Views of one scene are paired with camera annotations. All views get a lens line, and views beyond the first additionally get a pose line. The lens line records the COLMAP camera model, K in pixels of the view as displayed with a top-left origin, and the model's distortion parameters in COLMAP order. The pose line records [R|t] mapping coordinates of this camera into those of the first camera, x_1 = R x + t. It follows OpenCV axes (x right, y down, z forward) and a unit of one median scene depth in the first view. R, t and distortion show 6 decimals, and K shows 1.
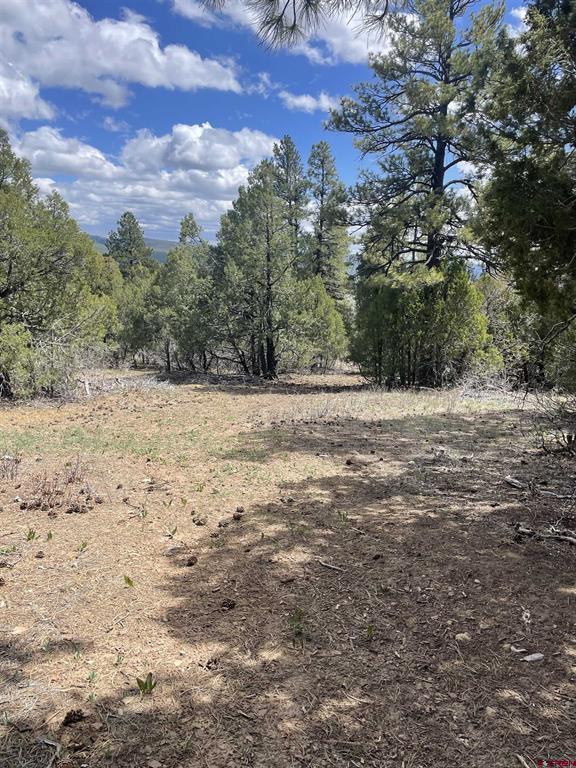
lens RADIAL K [[576.9, 0, 288.0], [0, 576.9, 384.0], [0, 0, 1]] dist [0.103876, -0.194905]
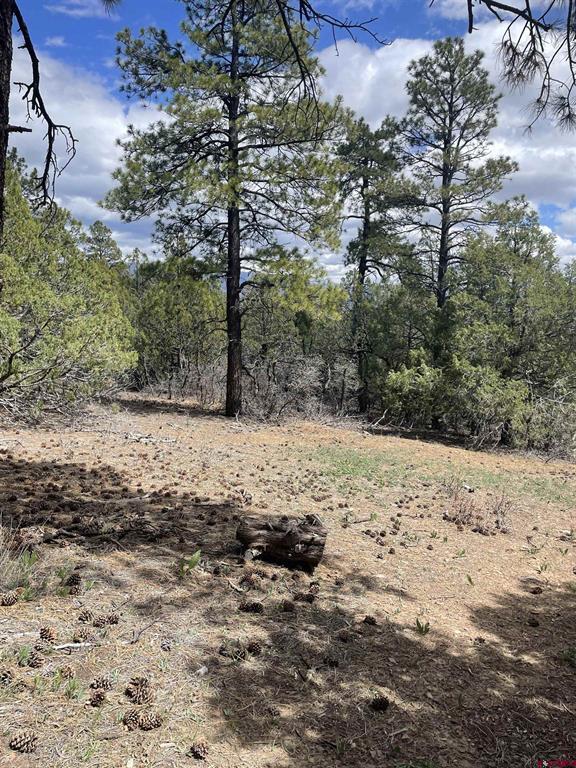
lens RADIAL K [[576.9, 0, 288.0], [0, 576.9, 384.0], [0, 0, 1]] dist [0.103876, -0.194905]
pose [[0.631394, 0.070189, -0.772279, 0.536572], [-0.146821, 0.988703, -0.030177, 0.015232], [0.761436, 0.132440, 0.634567, -0.206960]]
